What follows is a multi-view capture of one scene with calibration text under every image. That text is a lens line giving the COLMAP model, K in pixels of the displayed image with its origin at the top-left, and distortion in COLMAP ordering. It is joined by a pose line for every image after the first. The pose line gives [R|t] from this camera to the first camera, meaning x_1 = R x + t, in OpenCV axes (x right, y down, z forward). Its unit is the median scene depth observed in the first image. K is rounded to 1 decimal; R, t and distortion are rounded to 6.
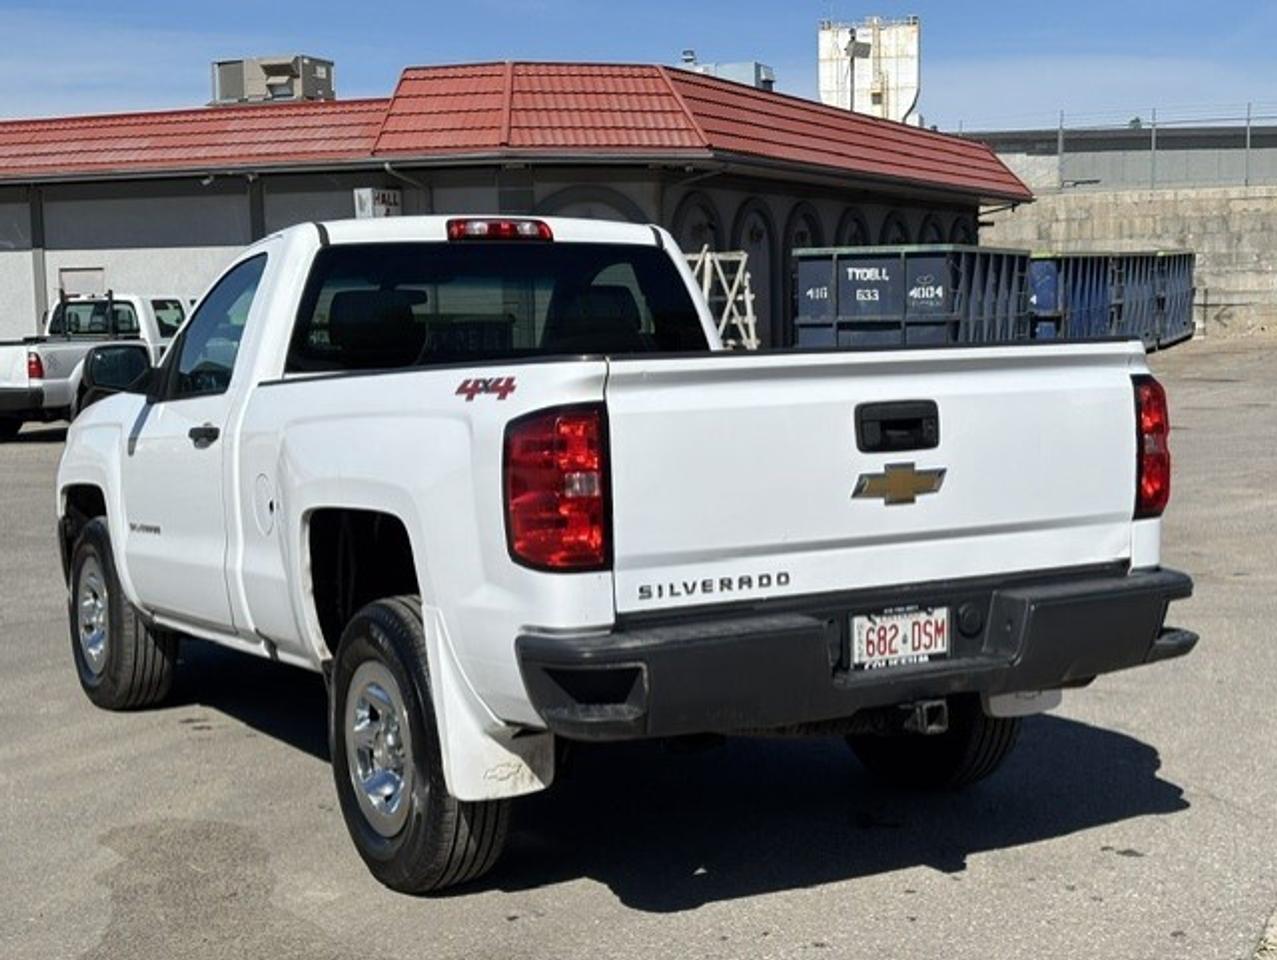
lens RADIAL K [[1887.2, 0, 638.5], [0, 1887.2, 480.0], [0, 0, 1]] dist [0.227696, -0.905808]
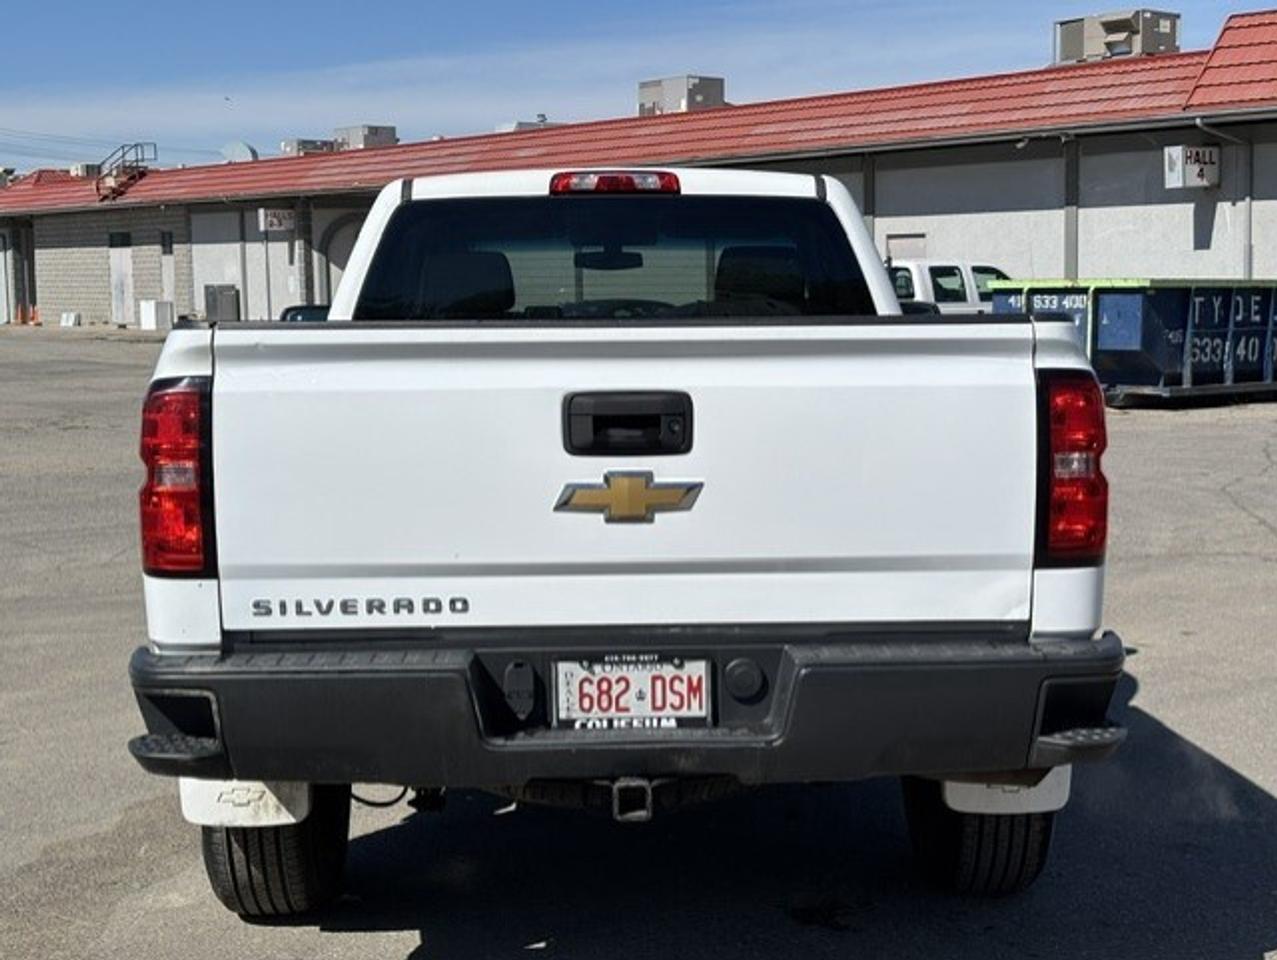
lens RADIAL K [[1887.2, 0, 638.5], [0, 1887.2, 480.0], [0, 0, 1]] dist [0.227696, -0.905808]
pose [[0.885637, 0.059070, -0.460606, 0.407364], [-0.051121, 0.998250, 0.029726, -0.023308], [0.461555, -0.002780, 0.887107, 0.252433]]
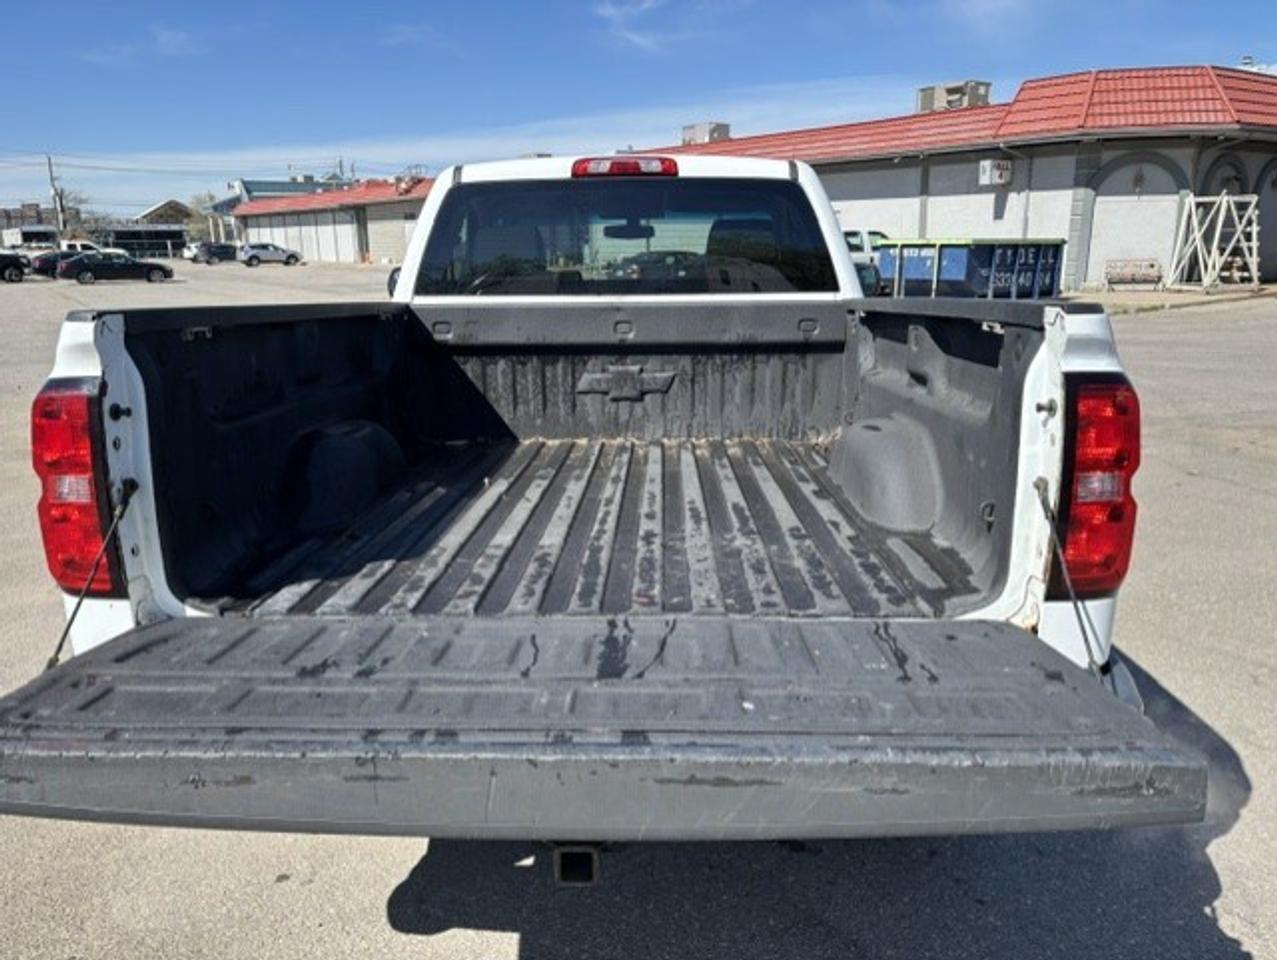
lens RADIAL K [[962.8, 0, 638.5], [0, 962.8, 480.0], [0, 0, 1]] dist [0.061957, -0.052747]
pose [[0.863478, 0.131347, -0.486985, 0.262210], [-0.053144, 0.983816, 0.171118, -0.058883], [0.501579, -0.121876, 0.856484, 0.585816]]
